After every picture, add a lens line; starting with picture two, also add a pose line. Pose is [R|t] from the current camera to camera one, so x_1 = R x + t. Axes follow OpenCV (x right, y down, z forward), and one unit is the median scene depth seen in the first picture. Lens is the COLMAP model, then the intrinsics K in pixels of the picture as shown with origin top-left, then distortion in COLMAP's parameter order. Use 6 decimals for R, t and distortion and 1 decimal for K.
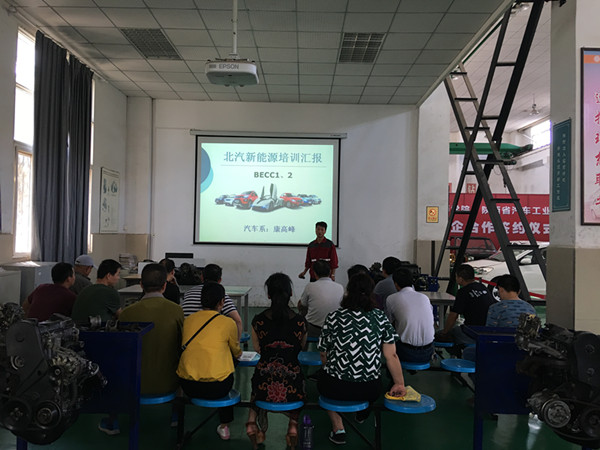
lens RADIAL K [[509.6, 0, 292.2], [0, 509.6, 221.2], [0, 0, 1]] dist [0.094766, -0.117631]
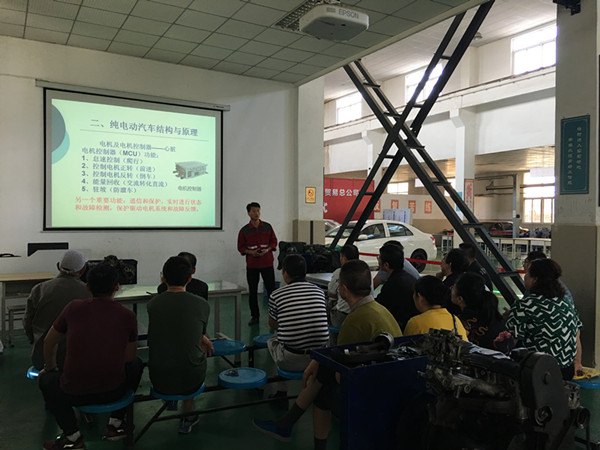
lens RADIAL K [[509.6, 0, 300.8], [0, 509.6, 224.7], [0, 0, 1]] dist [0.094766, -0.117631]
pose [[0.859741, -0.021108, 0.510294, -0.259337], [-0.003073, 0.998914, 0.046497, -0.001260], [-0.510721, -0.041544, 0.858742, 0.133247]]
